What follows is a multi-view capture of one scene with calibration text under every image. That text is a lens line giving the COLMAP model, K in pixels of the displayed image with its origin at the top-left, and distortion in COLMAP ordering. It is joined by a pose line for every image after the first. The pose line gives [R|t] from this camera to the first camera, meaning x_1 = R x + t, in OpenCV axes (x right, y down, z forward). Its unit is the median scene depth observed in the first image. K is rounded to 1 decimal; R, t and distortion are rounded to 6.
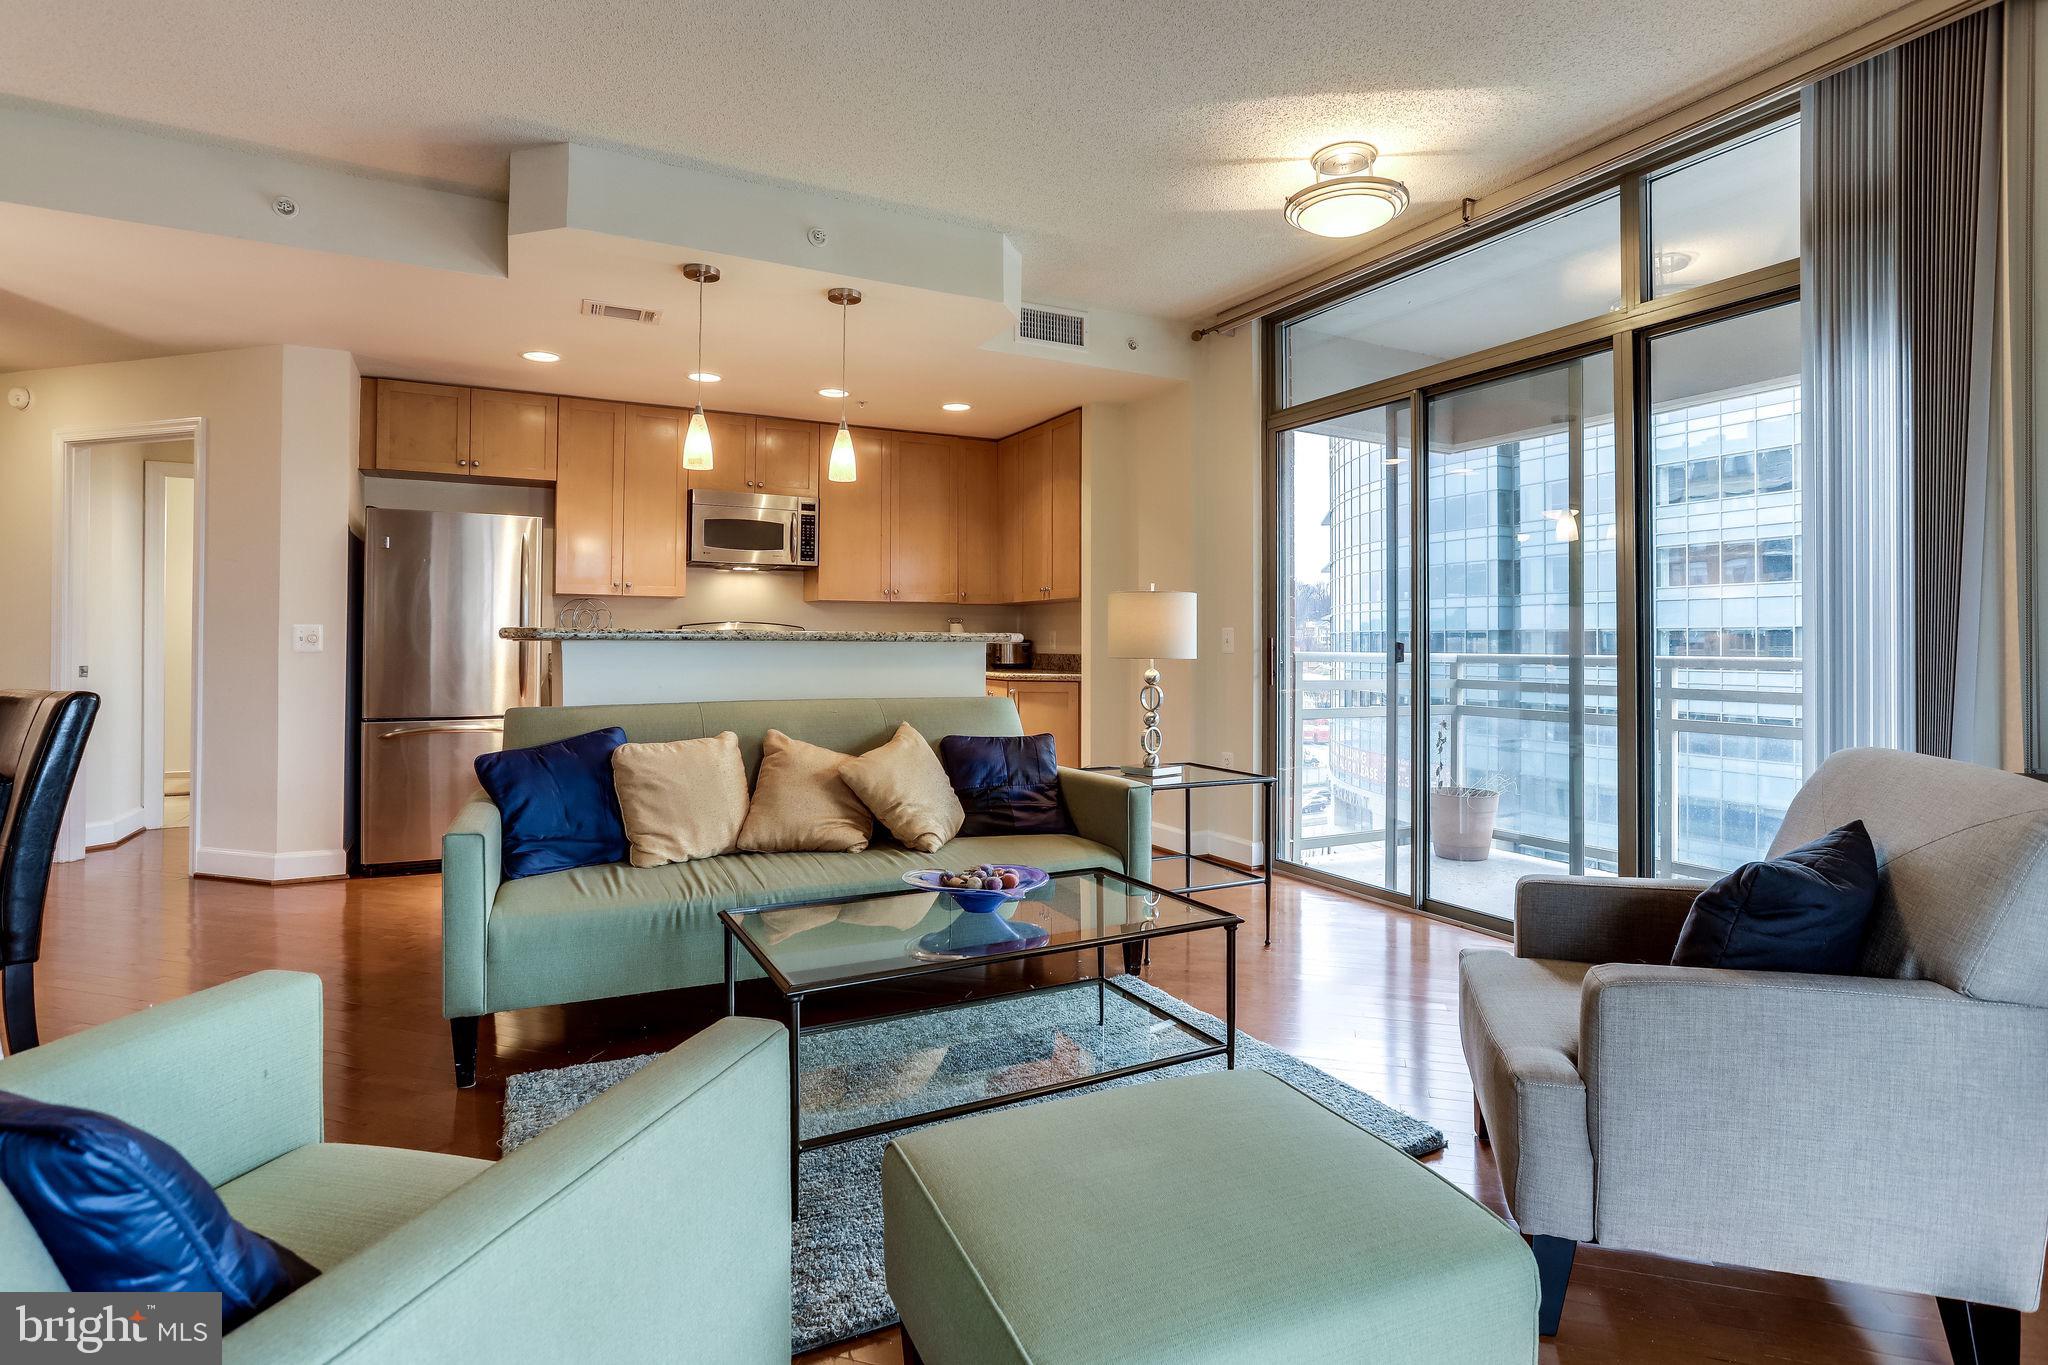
lens RADIAL K [[1019.0, 0, 1034.1], [0, 1019.0, 632.9], [0, 0, 1]] dist [-0.037844, 0.020178]
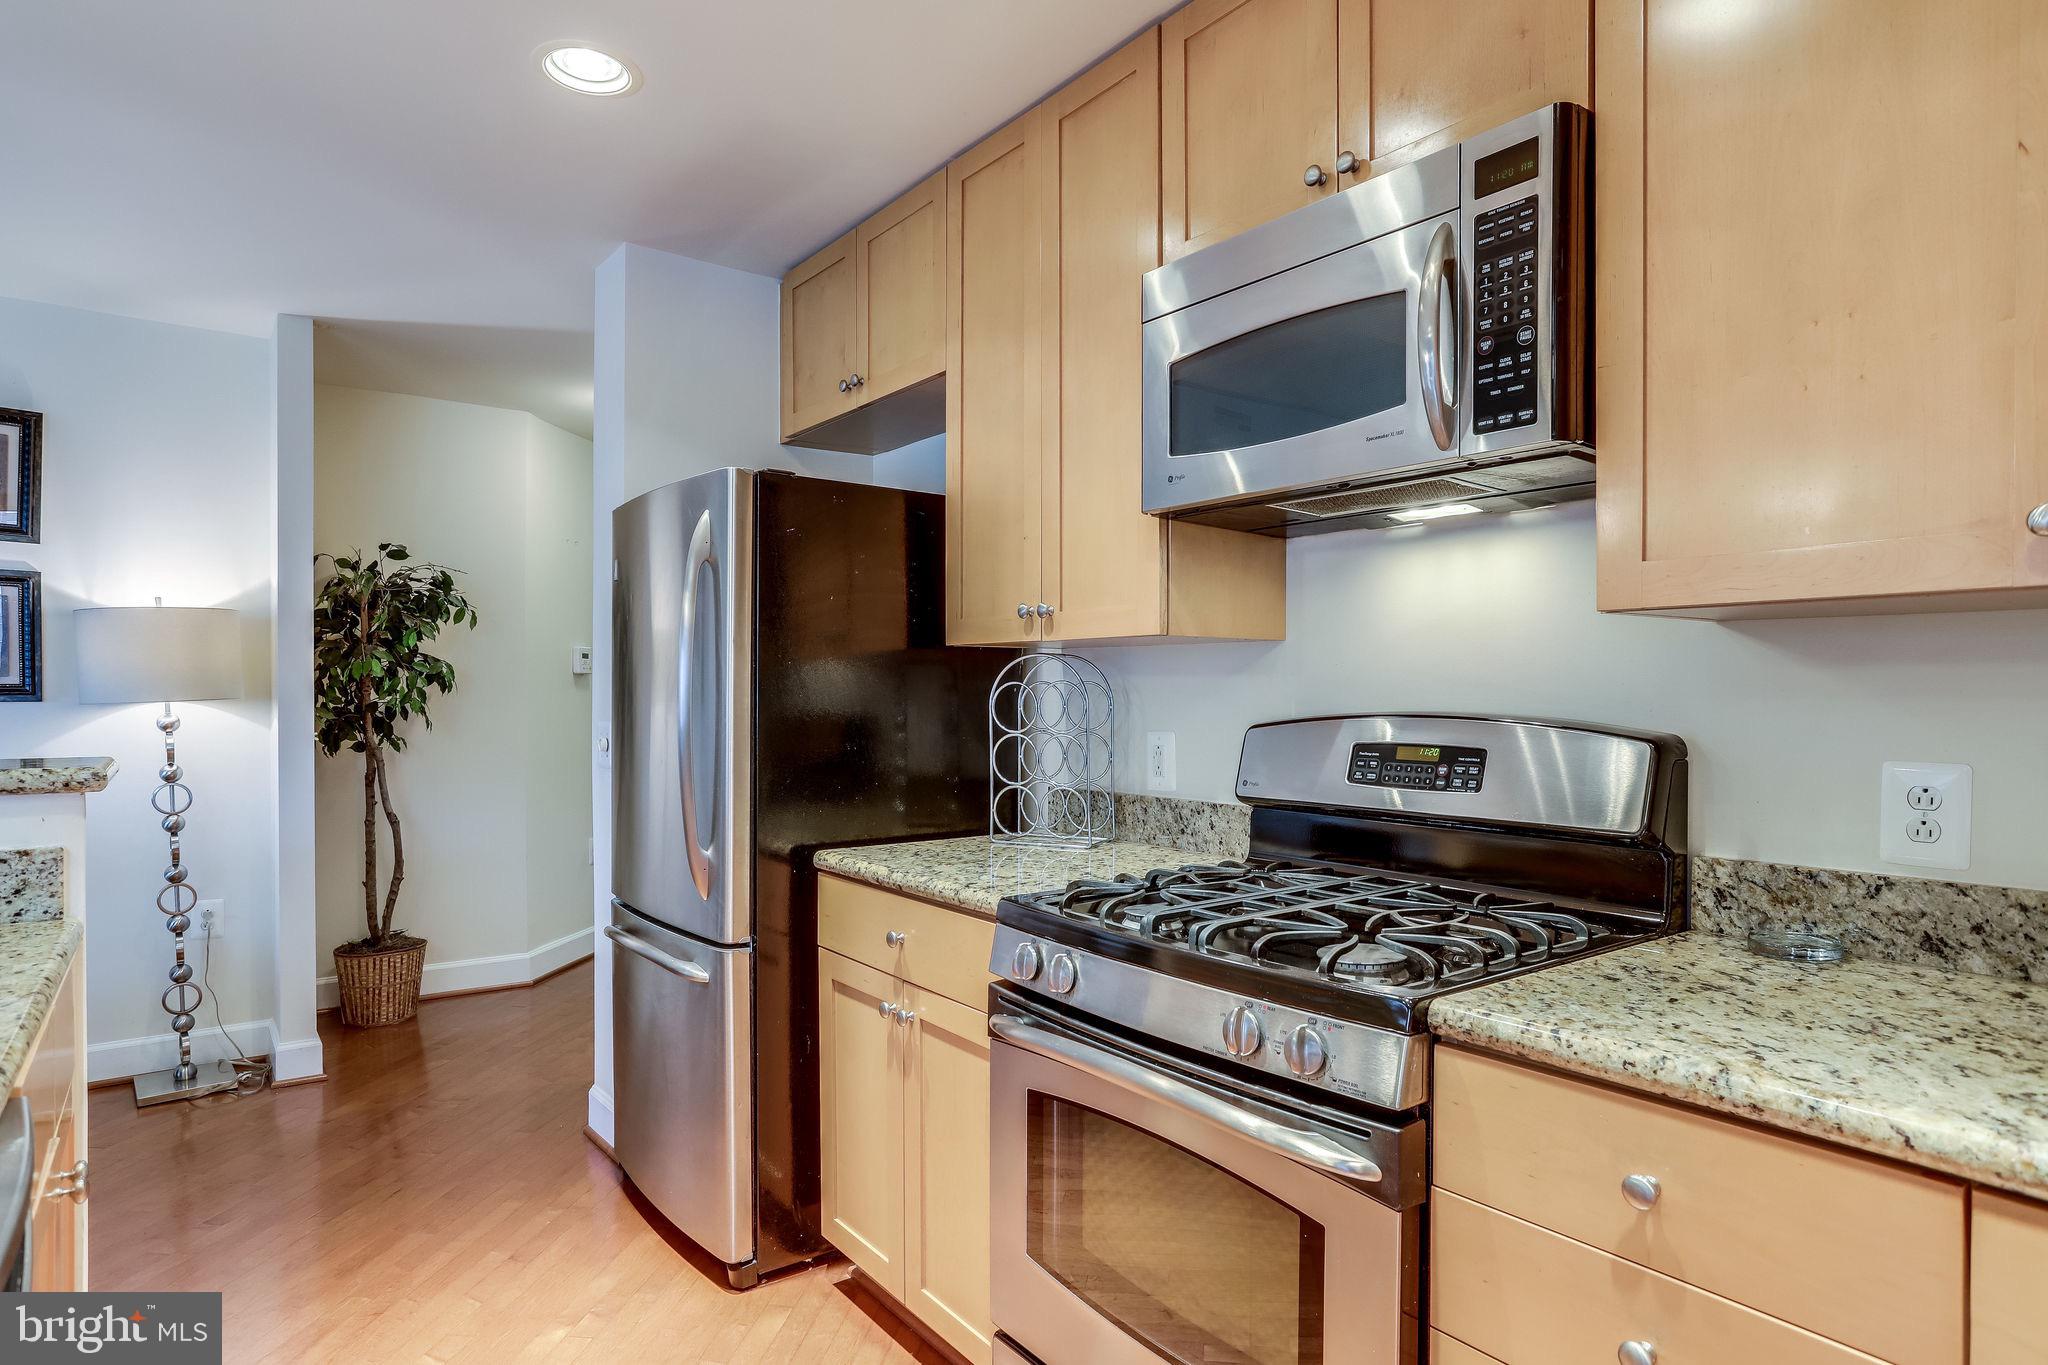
lens RADIAL K [[1158.7, 0, 1018.2], [0, 1158.7, 702.7], [0, 0, 1]] dist [-0.027127, 0.001132]
pose [[0.150525, 0.009091, -0.988564, -0.004638], [0.010640, 0.999885, 0.010815, -0.025176], [0.988549, -0.012146, 0.150411, 1.243508]]
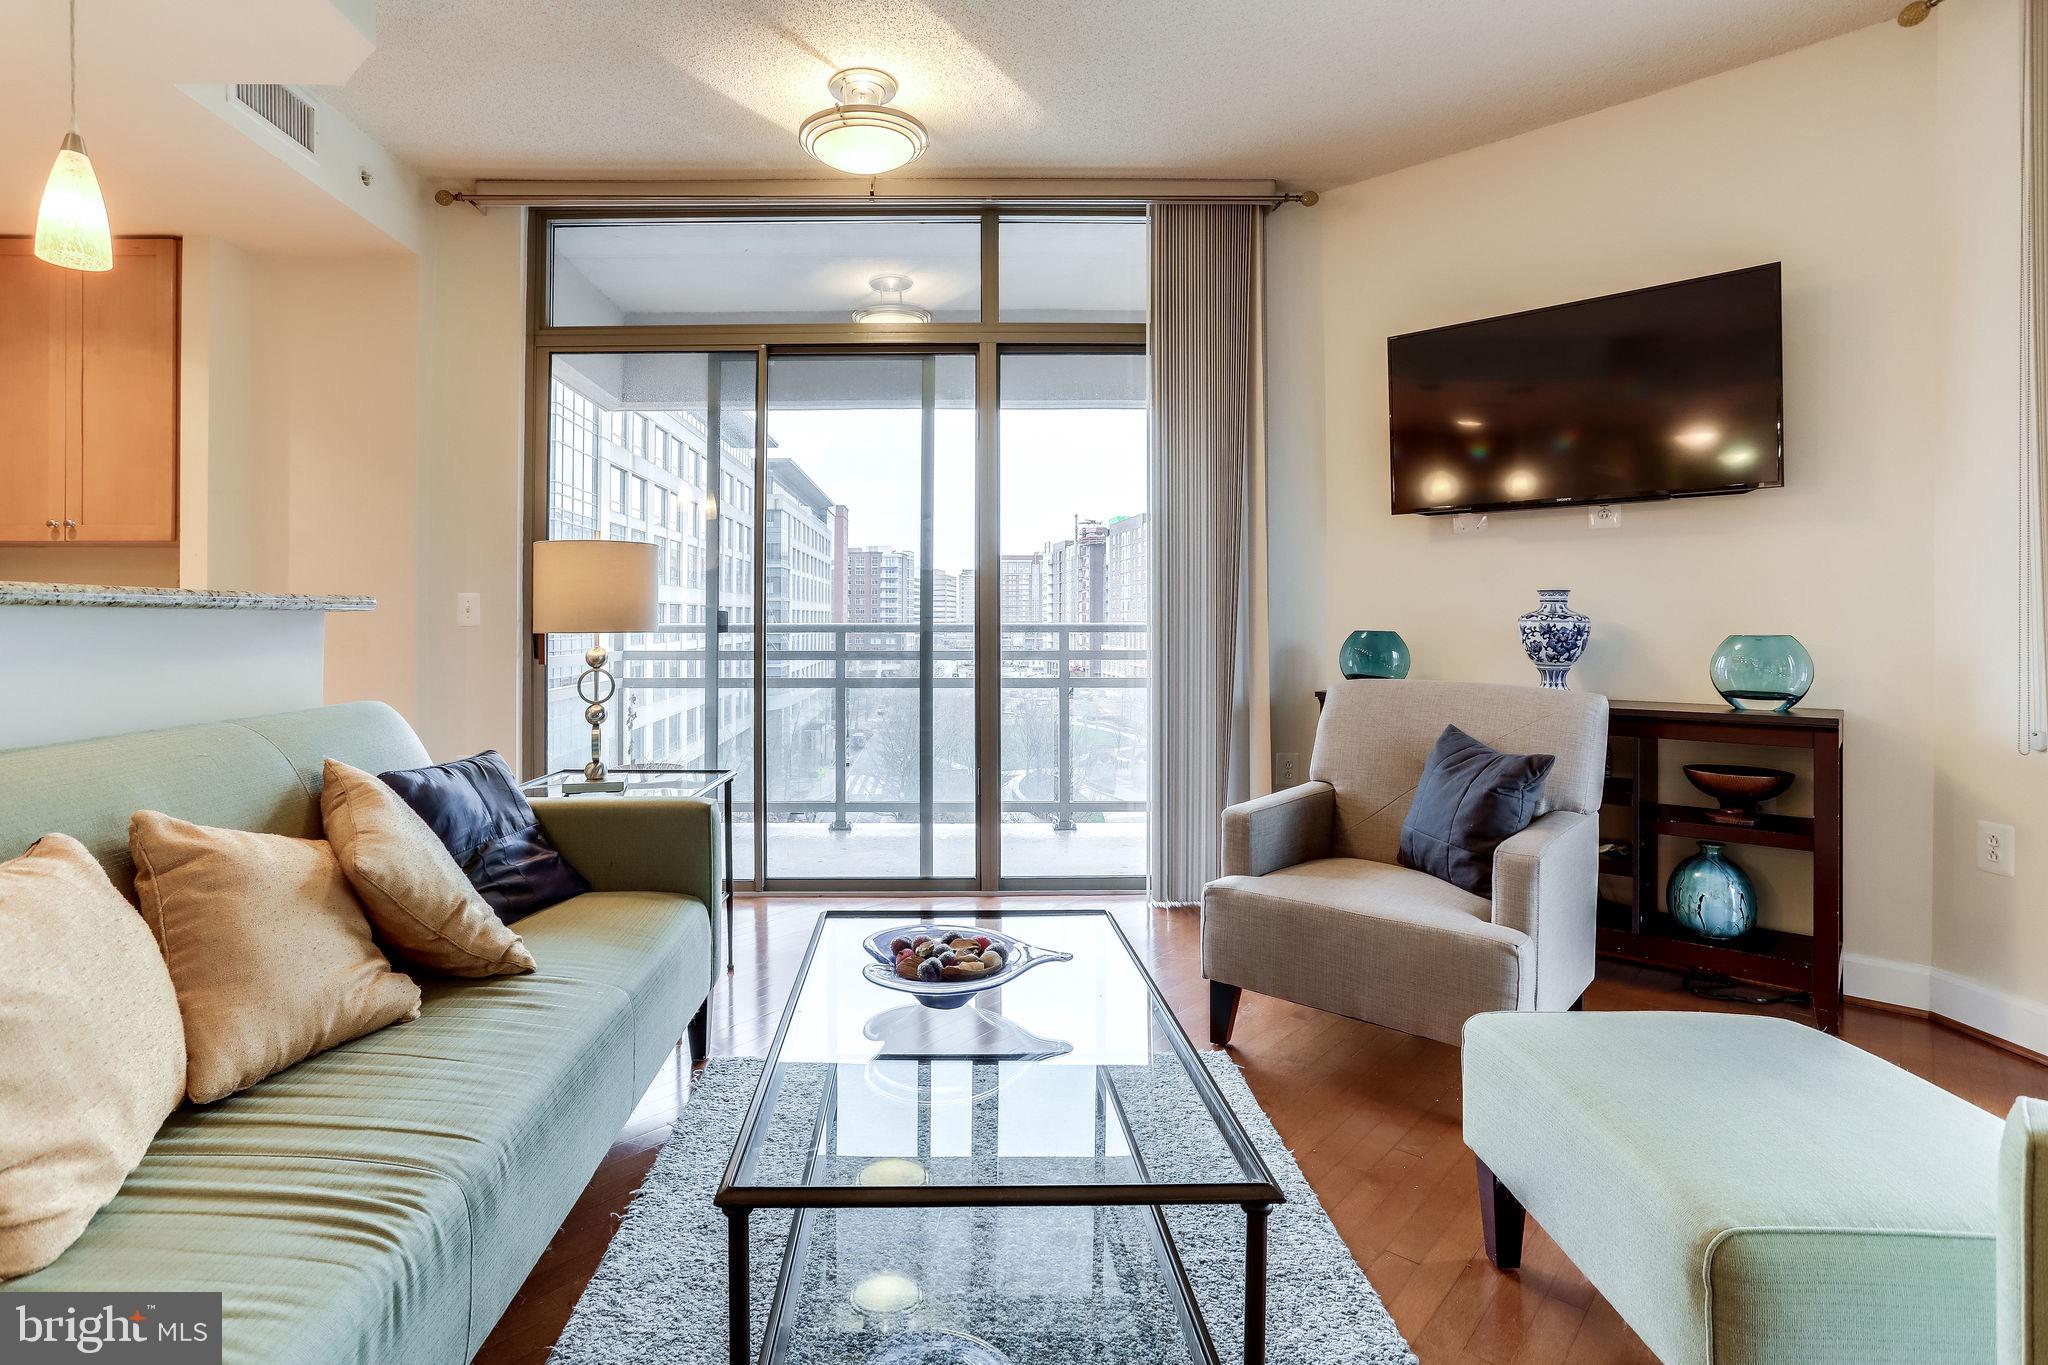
lens RADIAL K [[1019.0, 0, 937.8], [0, 1019.0, 604.6], [0, 0, 1]] dist [-0.037844, 0.020178]
pose [[0.479274, 0.009849, 0.877610, -0.379033], [-0.008928, 0.999940, -0.006347, 0.006834], [-0.877620, -0.004793, 0.479333, 0.402795]]
